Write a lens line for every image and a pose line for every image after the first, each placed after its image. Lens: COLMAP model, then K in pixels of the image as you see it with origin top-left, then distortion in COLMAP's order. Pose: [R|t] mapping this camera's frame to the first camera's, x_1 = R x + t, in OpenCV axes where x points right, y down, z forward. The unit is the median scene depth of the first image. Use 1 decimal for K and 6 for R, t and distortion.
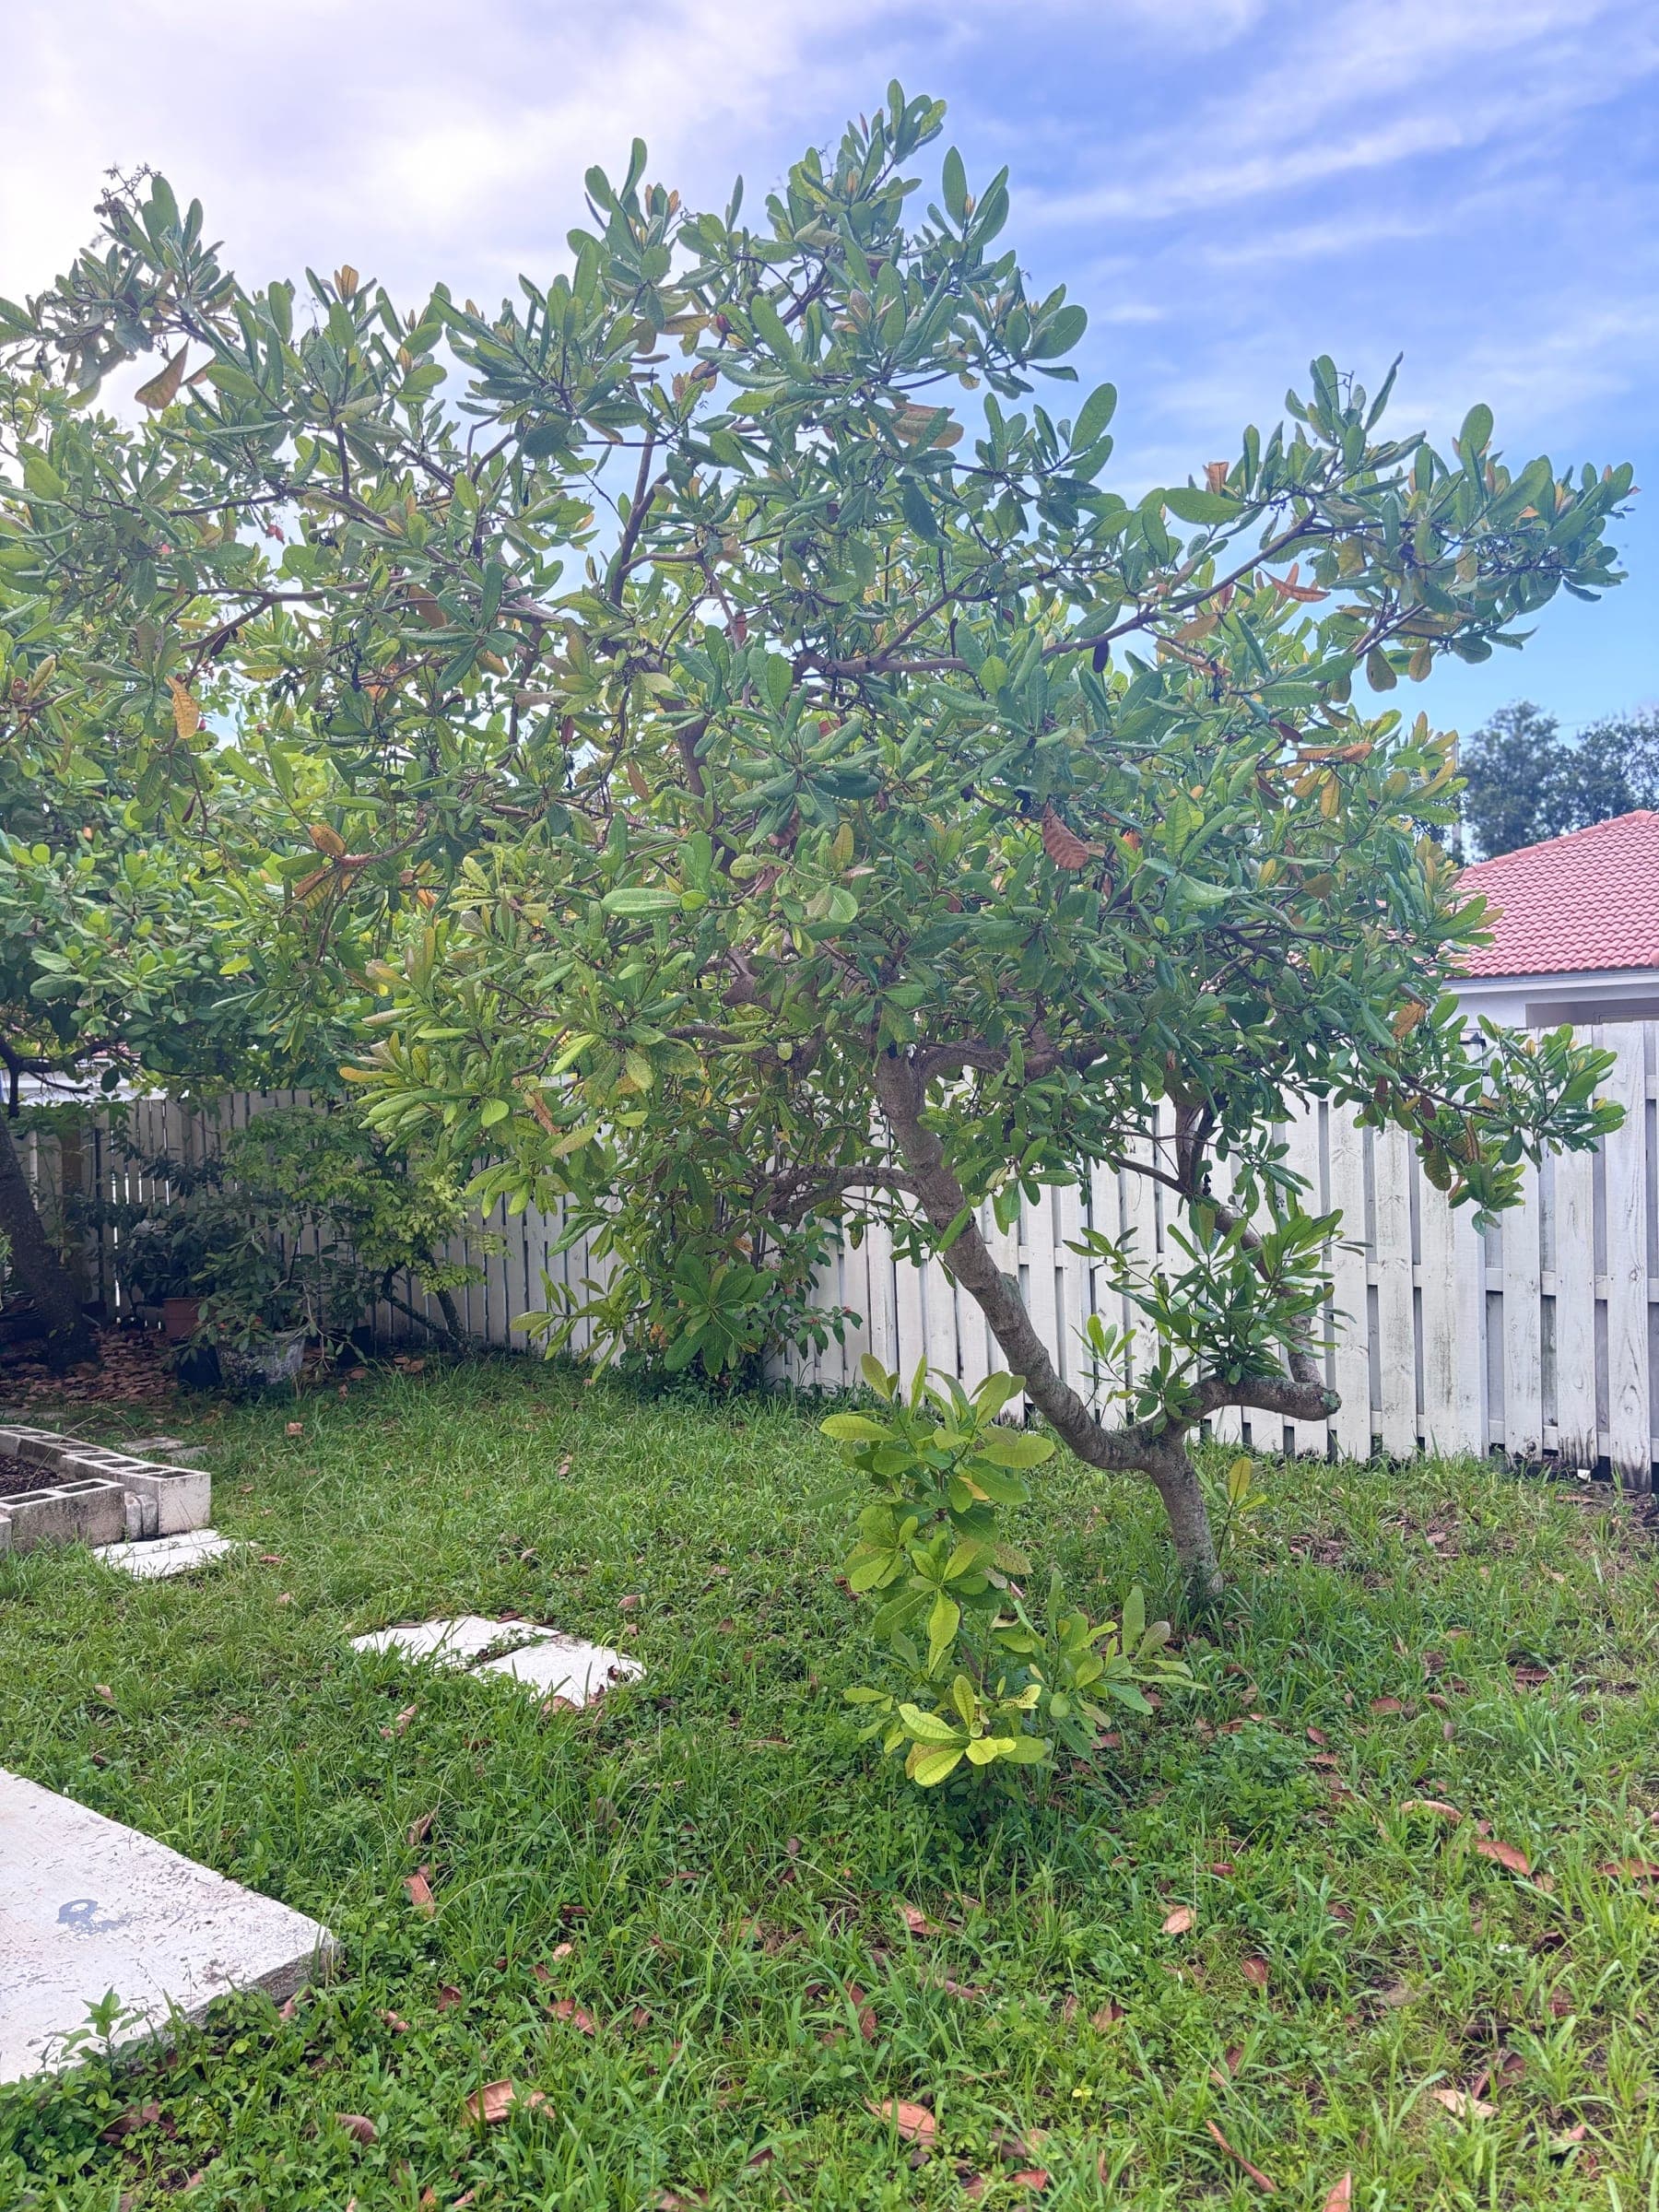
lens RADIAL K [[1730.8, 0, 823.6], [0, 1730.8, 1136.3], [0, 0, 1]] dist [0.062287, -0.055702]
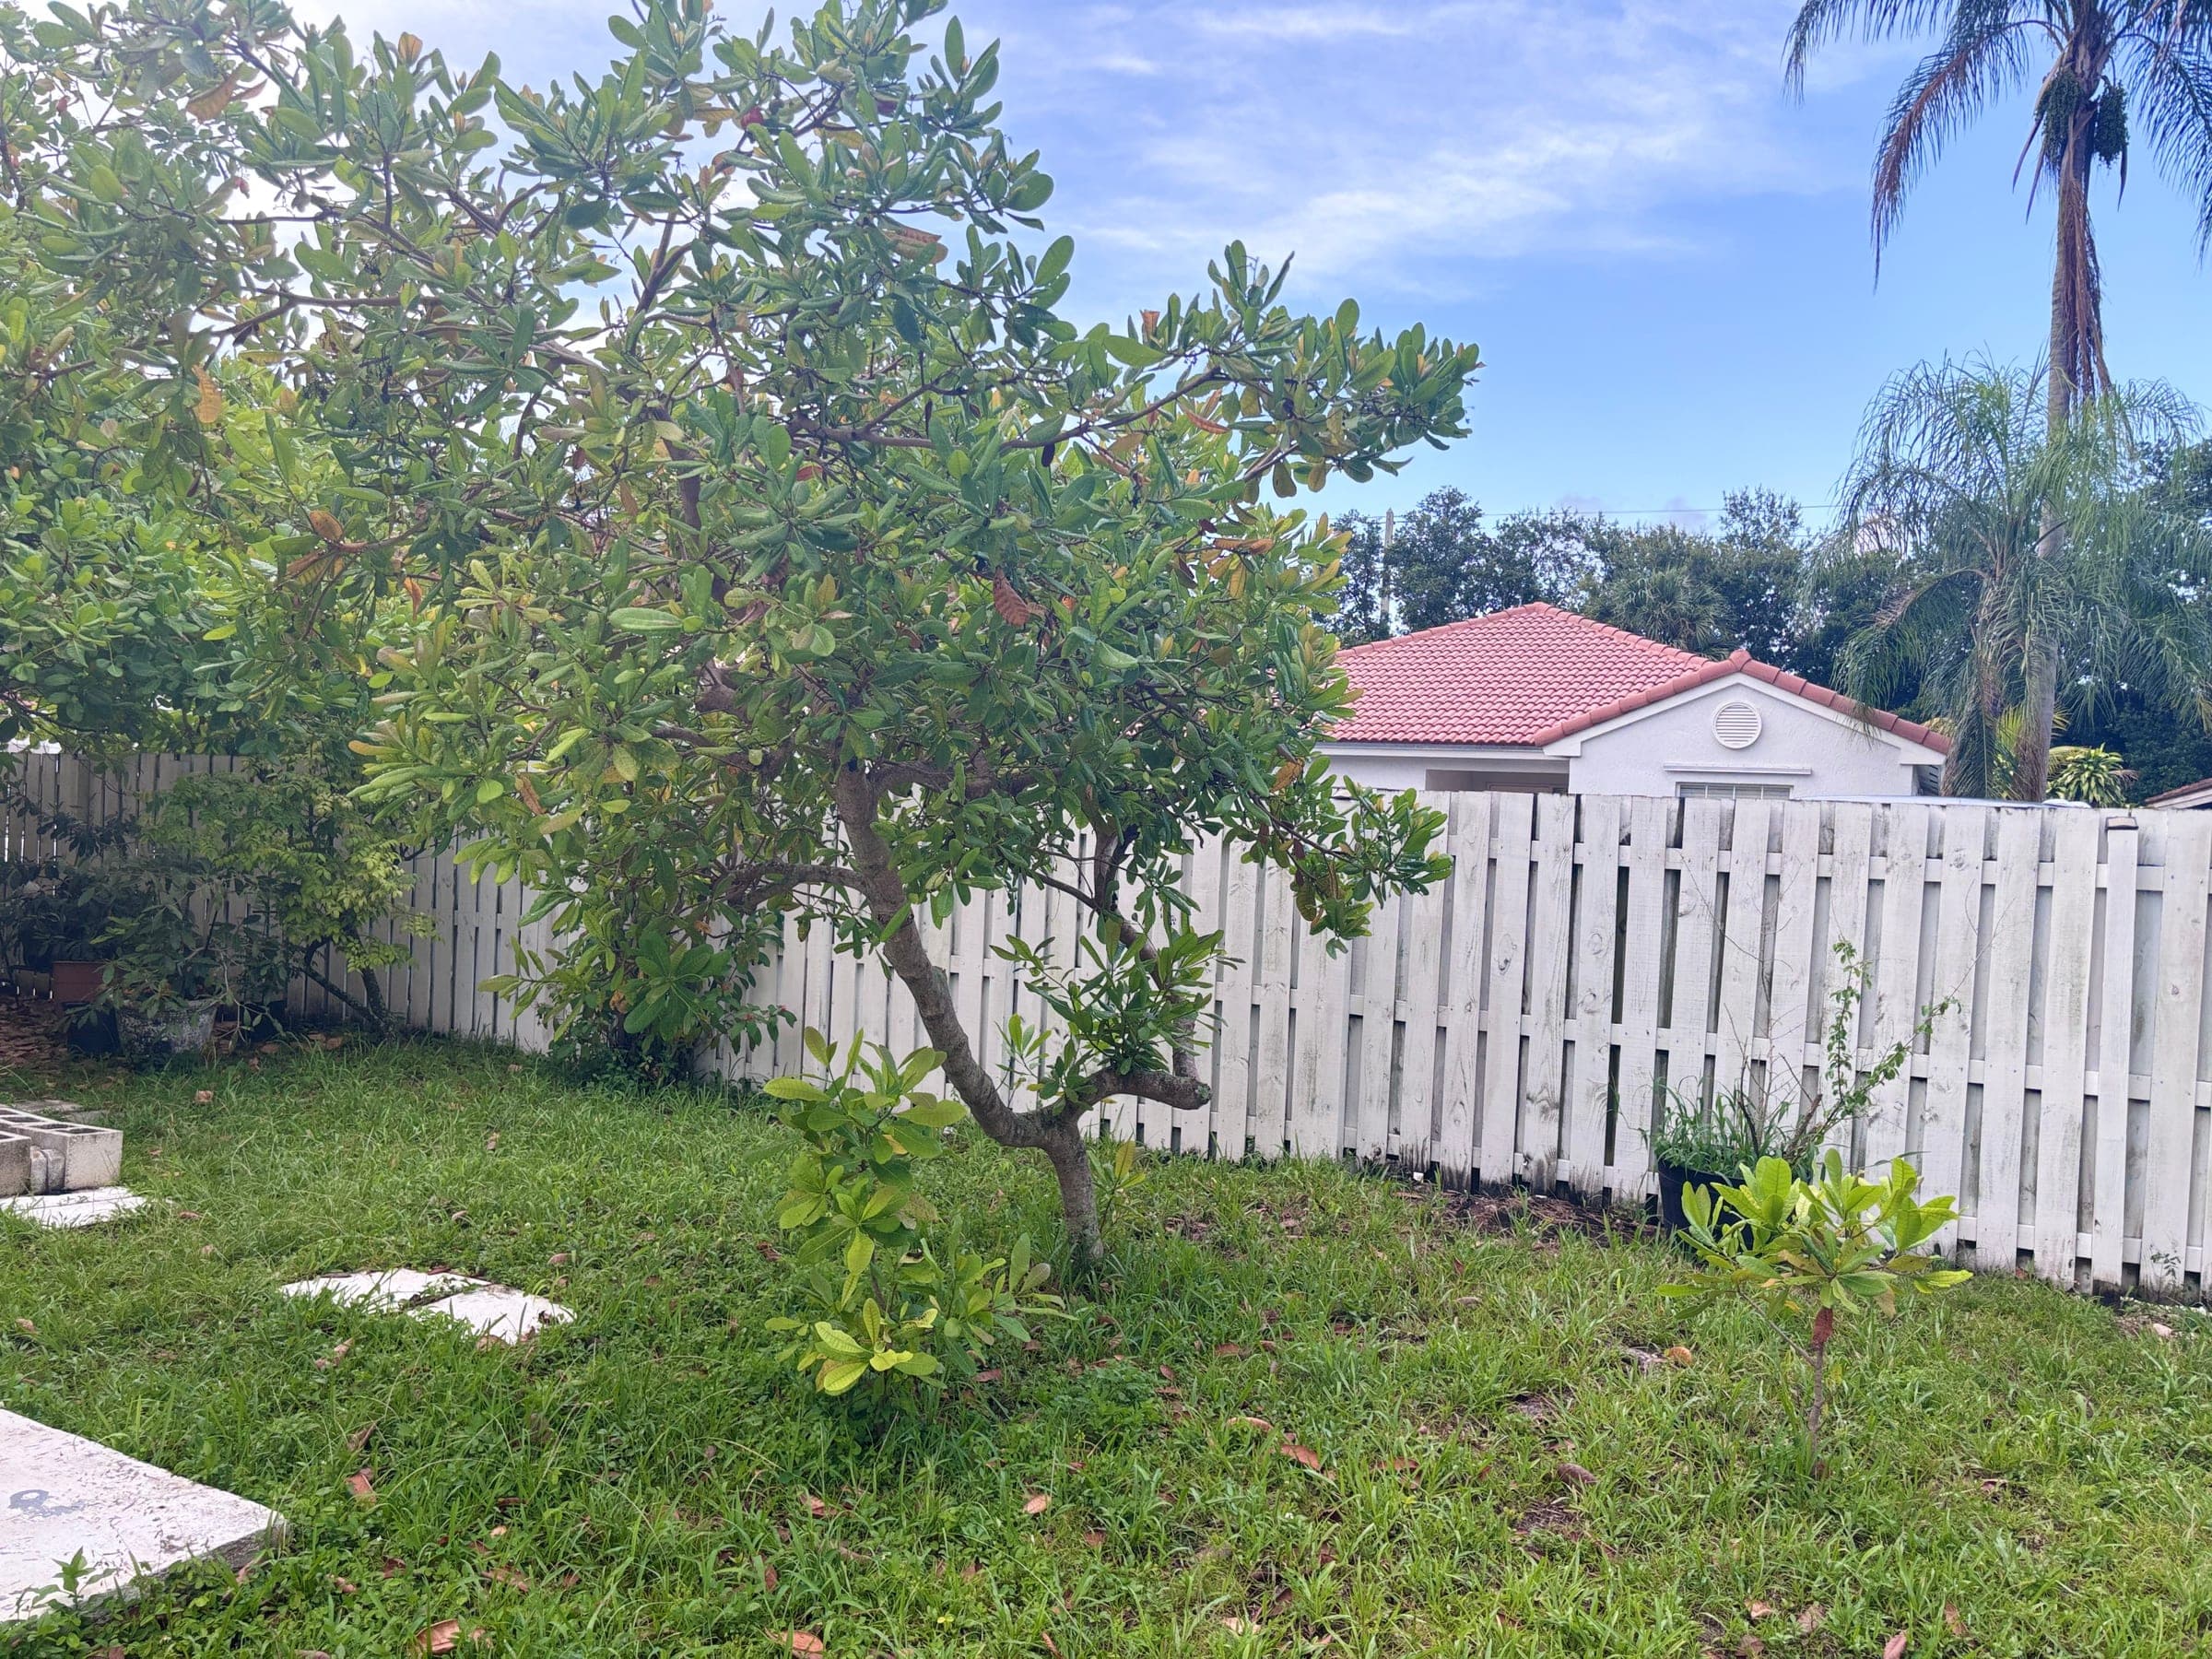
lens RADIAL K [[1730.8, 0, 1109.8], [0, 1730.8, 836.4], [0, 0, 1]] dist [0.062287, -0.055702]
pose [[0.977920, 0.072255, 0.196089, -0.013628], [-0.069735, 0.997370, -0.019733, 0.008260], [-0.196999, 0.005623, 0.980387, -0.154825]]
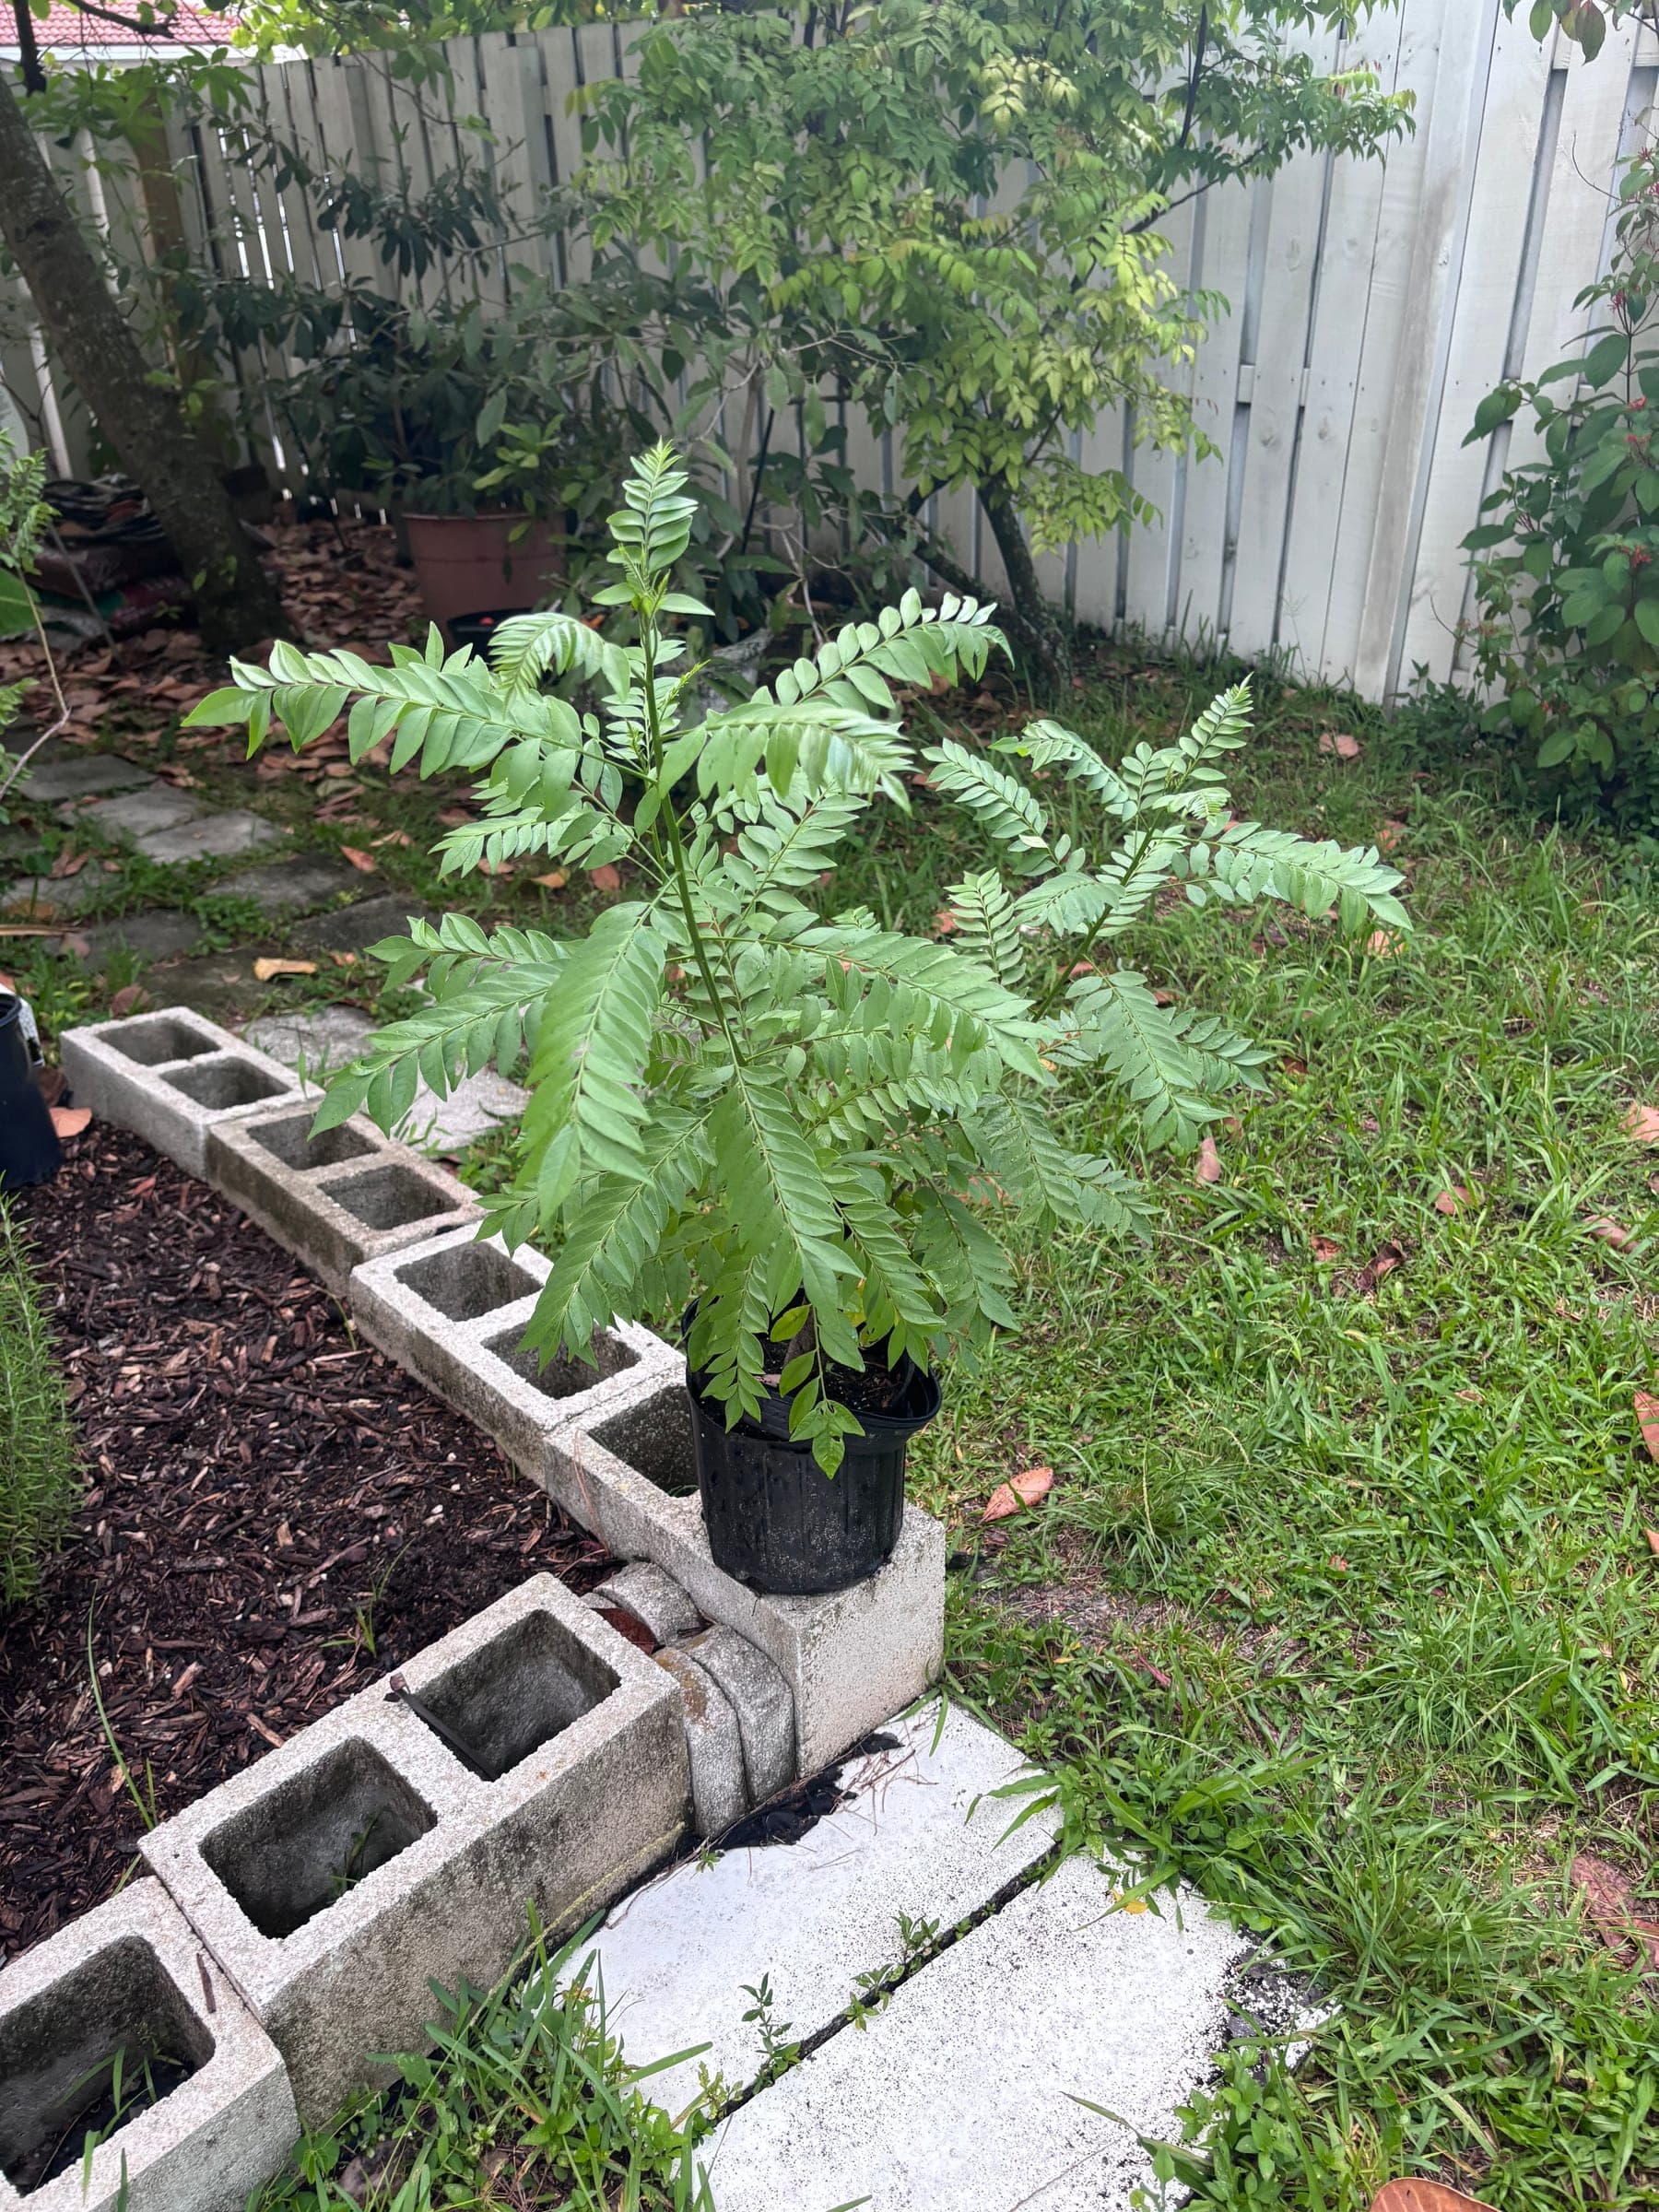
lens RADIAL K [[1730.8, 0, 837.5], [0, 1730.8, 1109.0], [0, 0, 1]] dist [0.062287, -0.055702]
pose [[0.997351, 0.040084, -0.060691, -0.579948], [-0.007008, 0.883507, 0.468366, 0.029109], [0.072394, -0.466701, 0.881447, 1.320101]]
